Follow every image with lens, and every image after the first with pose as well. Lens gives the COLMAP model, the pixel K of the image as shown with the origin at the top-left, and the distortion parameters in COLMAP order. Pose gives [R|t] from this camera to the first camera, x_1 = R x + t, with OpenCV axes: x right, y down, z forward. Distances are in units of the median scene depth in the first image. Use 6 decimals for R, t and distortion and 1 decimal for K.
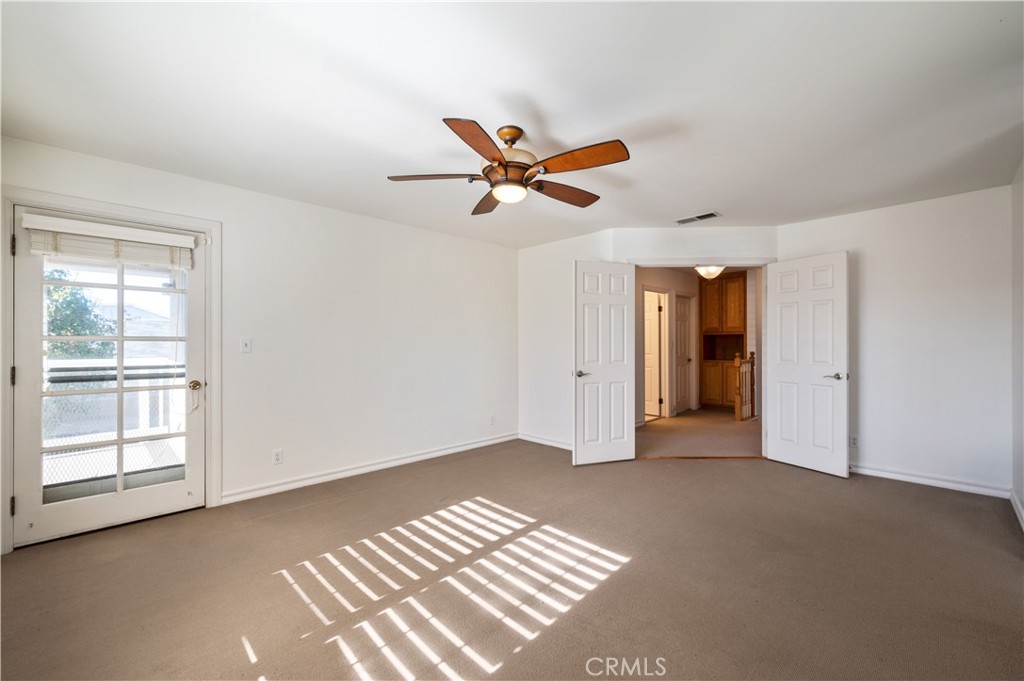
lens RADIAL K [[425.8, 0, 501.4], [0, 425.8, 342.5], [0, 0, 1]] dist [0.001081, 0.000301]
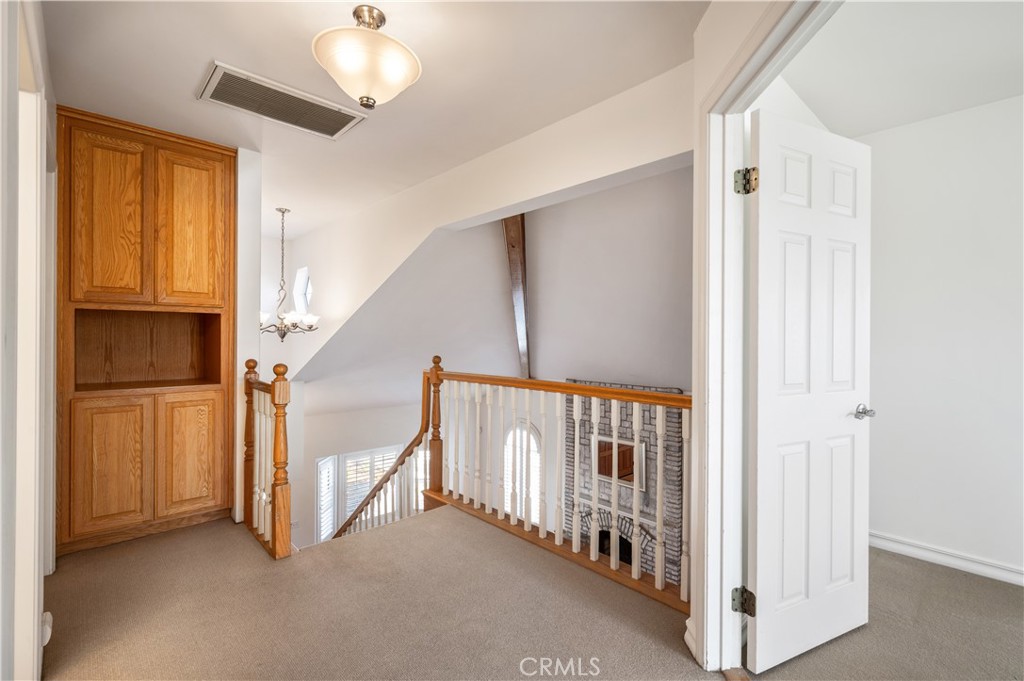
lens RADIAL K [[465.6, 0, 509.1], [0, 465.6, 336.0], [0, 0, 1]] dist [0.001447, -0.000411]
pose [[-0.009826, 0.013161, 0.999865, 0.374991], [-0.007476, 0.999884, -0.013234, 0.008991], [-0.999924, -0.007605, -0.009726, 1.829502]]
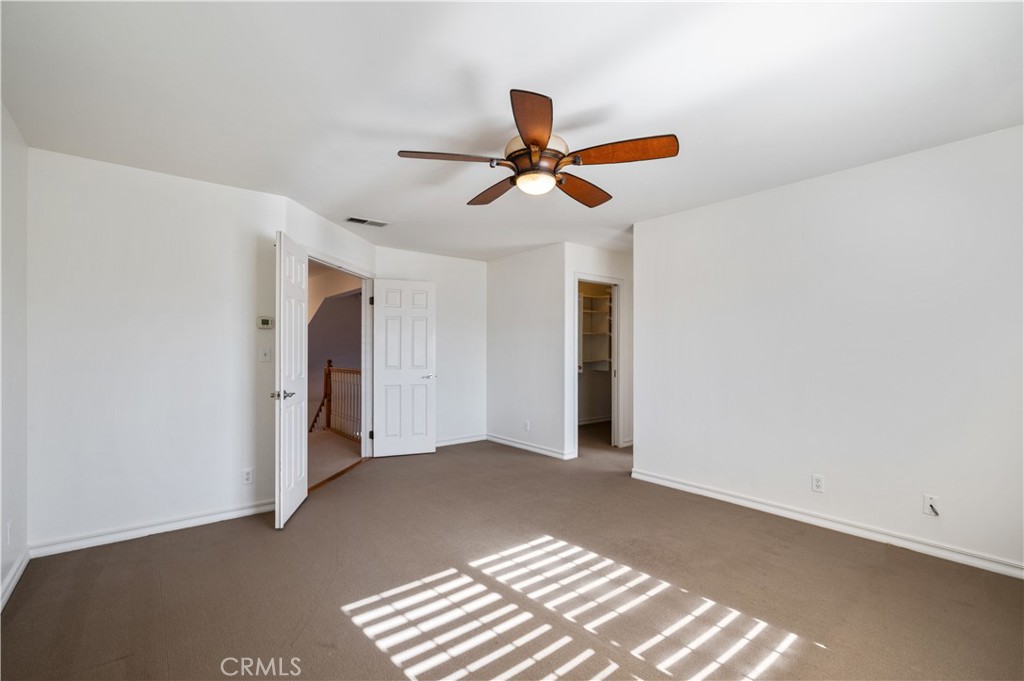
lens RADIAL K [[472.7, 0, 515.5], [0, 472.7, 340.5], [0, 0, 1]] dist [-0.001734, 0.000269]
pose [[0.063844, 0.016995, 0.997815, -0.852795], [0.008226, 0.999812, -0.017555, -0.003579], [-0.997926, 0.009329, 0.063693, 0.847650]]
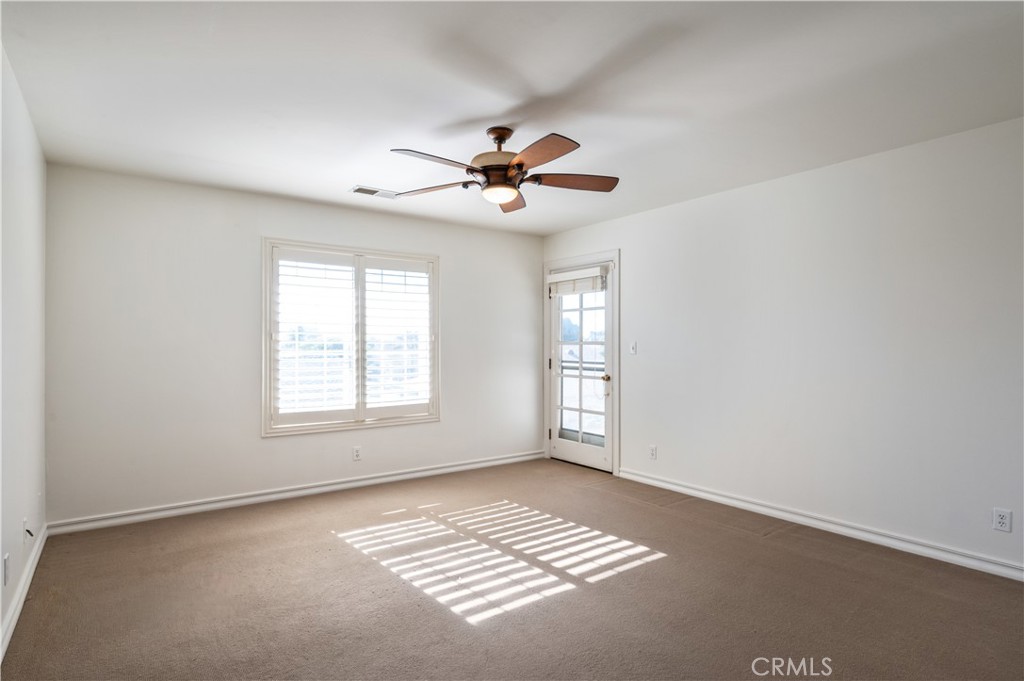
lens RADIAL K [[534.4, 0, 511.3], [0, 534.4, 344.5], [0, 0, 1]] dist [-0.004378, -0.000124]
pose [[-0.113051, -0.001568, -0.993588, 1.072678], [-0.002796, 0.999995, -0.001260, -0.001226], [0.993585, 0.002636, -0.113055, 0.999513]]
